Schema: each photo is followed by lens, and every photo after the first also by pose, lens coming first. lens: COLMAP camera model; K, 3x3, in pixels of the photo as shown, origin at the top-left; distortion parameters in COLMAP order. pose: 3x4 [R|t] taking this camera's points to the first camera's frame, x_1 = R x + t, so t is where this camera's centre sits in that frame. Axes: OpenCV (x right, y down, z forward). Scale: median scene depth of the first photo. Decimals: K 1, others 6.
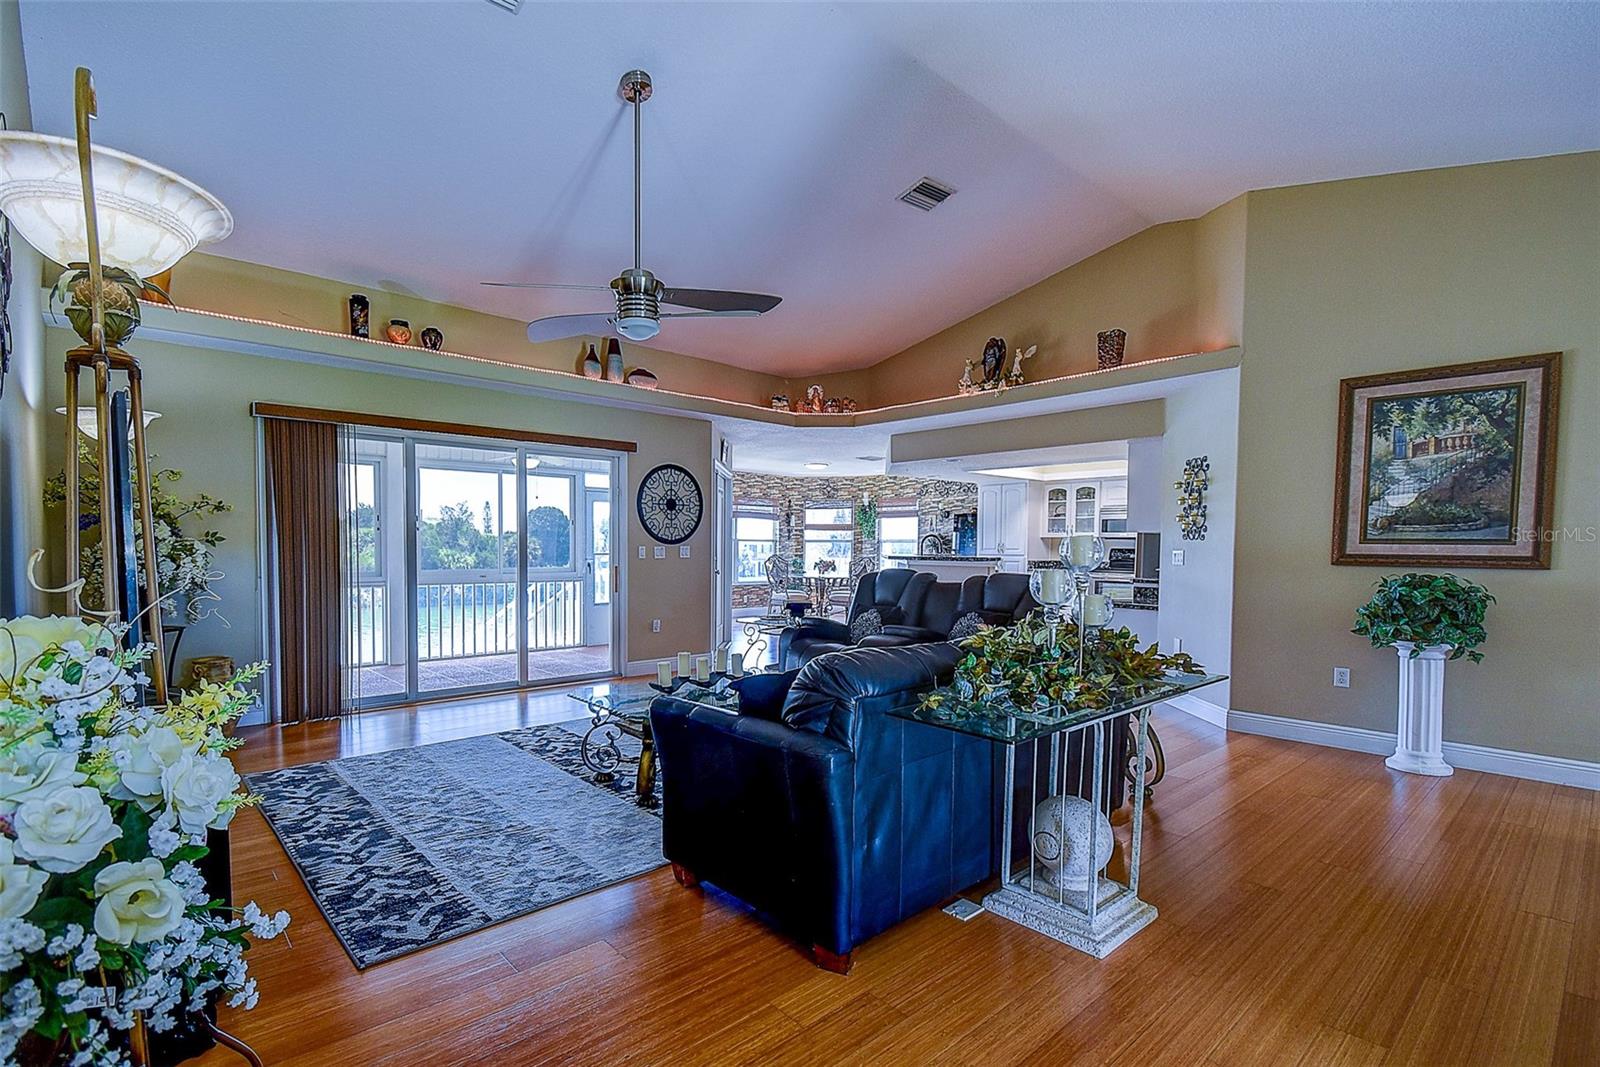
lens RADIAL K [[744.9, 0, 801.8], [0, 744.9, 579.5], [0, 0, 1]] dist [0.034076, -0.029645]
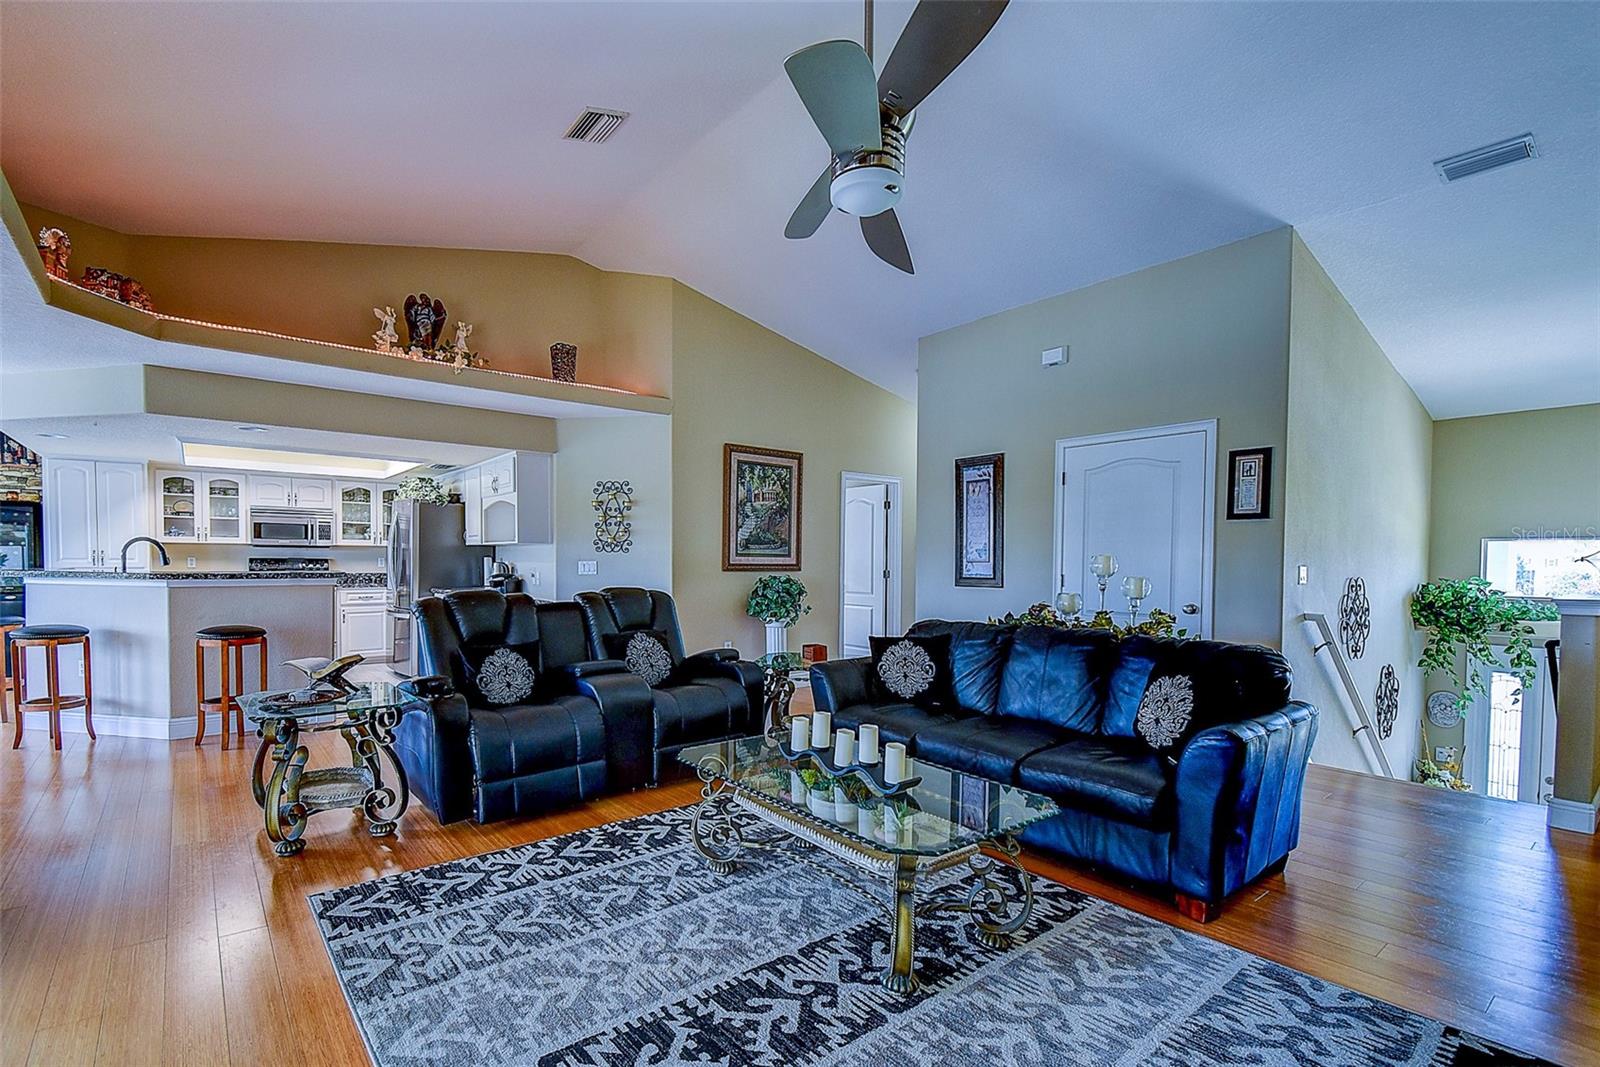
lens RADIAL K [[744.9, 0, 801.8], [0, 744.9, 579.5], [0, 0, 1]] dist [0.034076, -0.029645]
pose [[0.059811, -0.030030, 0.997758, -0.725615], [0.041283, 0.998767, 0.027586, -0.038094], [-0.997356, 0.039541, 0.060977, 0.788571]]
